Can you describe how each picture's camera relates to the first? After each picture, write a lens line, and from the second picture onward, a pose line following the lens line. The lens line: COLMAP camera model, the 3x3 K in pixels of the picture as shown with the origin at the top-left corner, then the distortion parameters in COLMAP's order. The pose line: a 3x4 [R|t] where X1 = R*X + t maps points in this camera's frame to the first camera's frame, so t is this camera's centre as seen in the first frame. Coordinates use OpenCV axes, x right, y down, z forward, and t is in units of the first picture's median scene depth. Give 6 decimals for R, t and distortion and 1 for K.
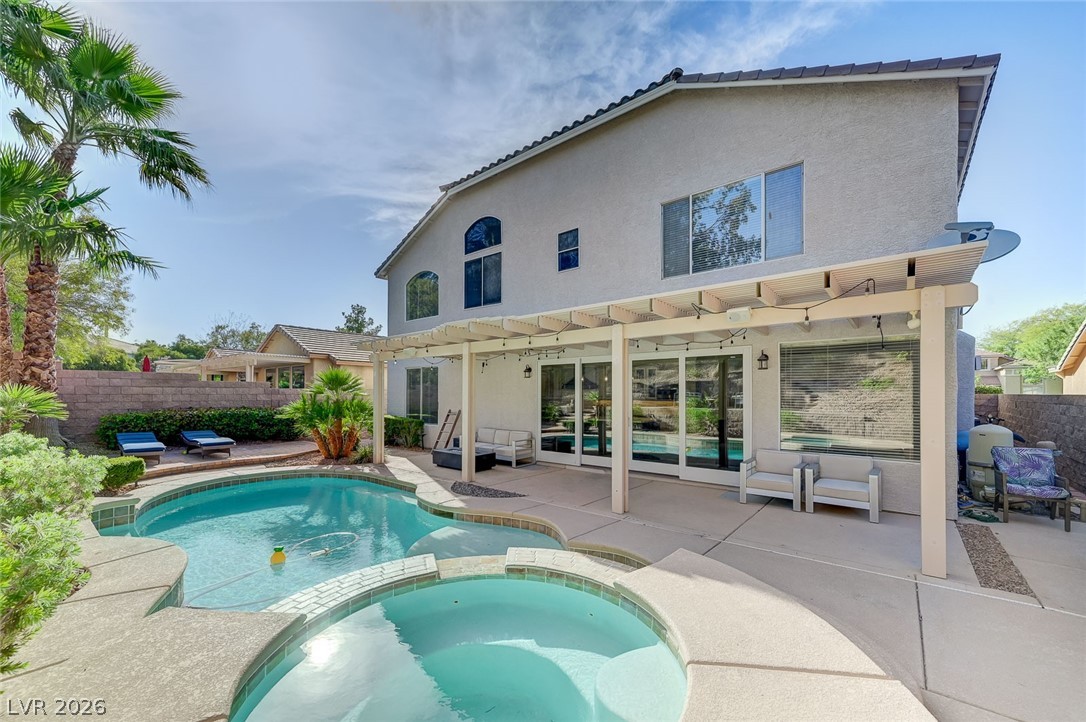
lens RADIAL K [[434.0, 0, 555.1], [0, 434.0, 390.6], [0, 0, 1]] dist [0.000734, 0.000549]
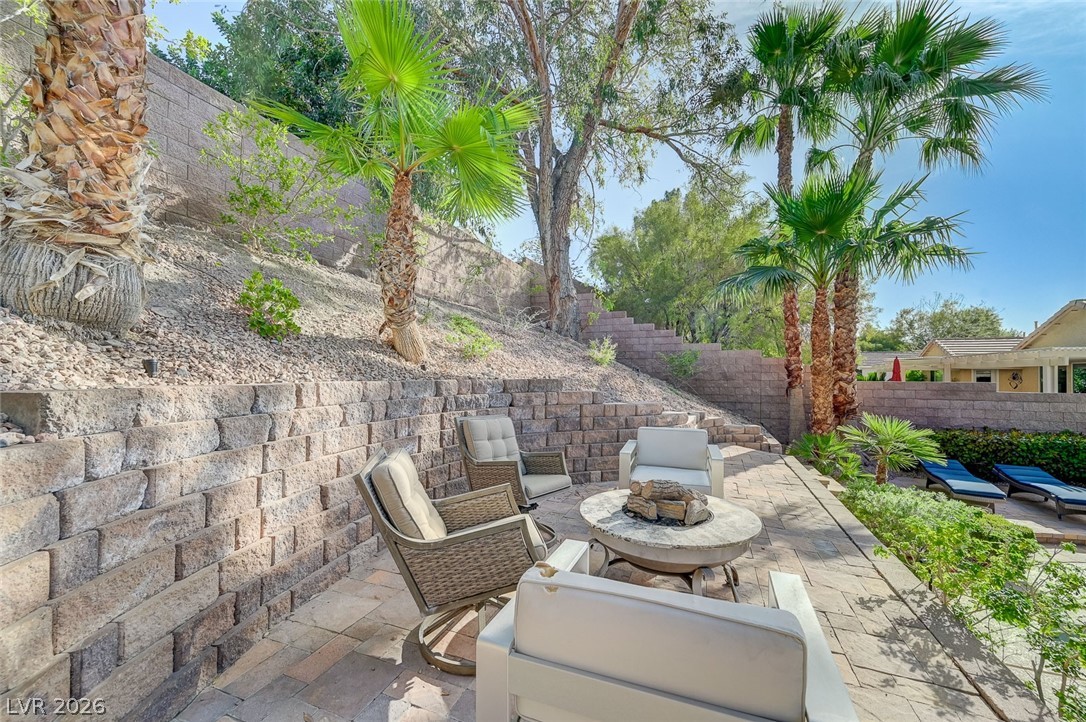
lens RADIAL K [[434.0, 0, 548.7], [0, 434.0, 371.1], [0, 0, 1]] dist [0.000734, 0.000549]
pose [[0.267069, -0.005498, -0.963662, -0.344005], [0.000246, 0.999984, -0.005637, -0.064347], [0.963677, 0.001268, 0.267066, 0.051649]]
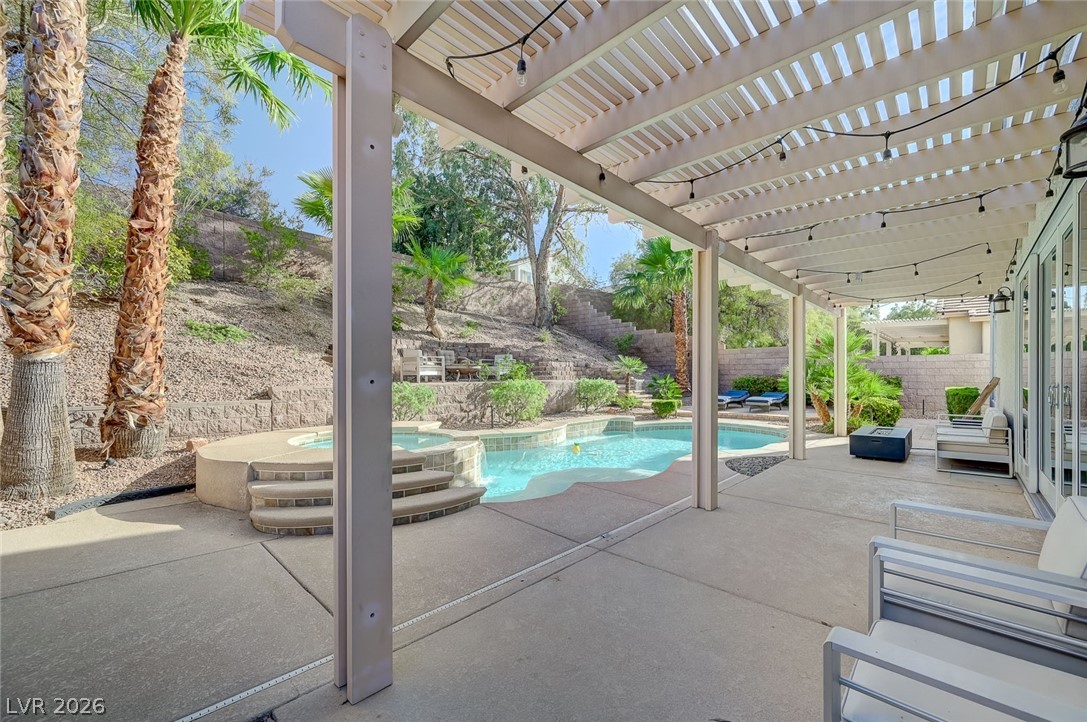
lens RADIAL K [[434.4, 0, 541.7], [0, 434.4, 375.8], [0, 0, 1]] dist [0.000734, 0.000549]
pose [[-0.077443, 0.002767, -0.996993, 0.486148], [0.009963, 0.999948, 0.002002, 0.038110], [0.996947, -0.009778, -0.077467, 0.446124]]
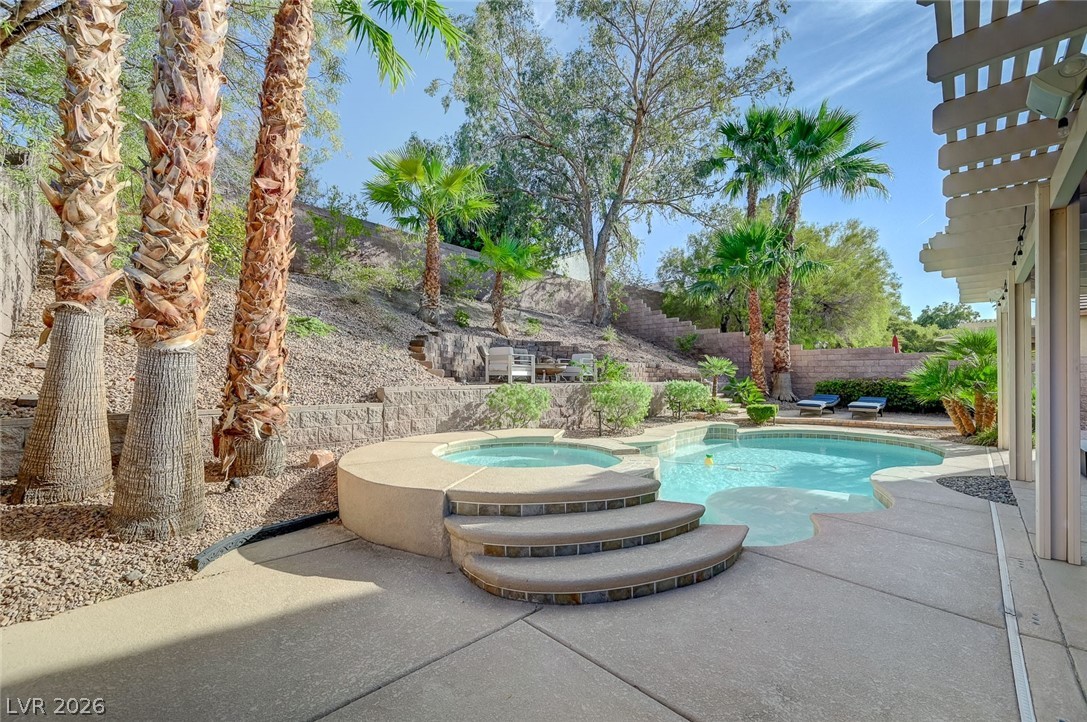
lens RADIAL K [[434.4, 0, 542.7], [0, 434.4, 371.2], [0, 0, 1]] dist [0.000734, 0.000549]
pose [[-0.090858, -0.012283, -0.995788, 0.402900], [0.002541, 0.999918, -0.012565, 0.038646], [0.995861, -0.003672, -0.090819, 0.252649]]
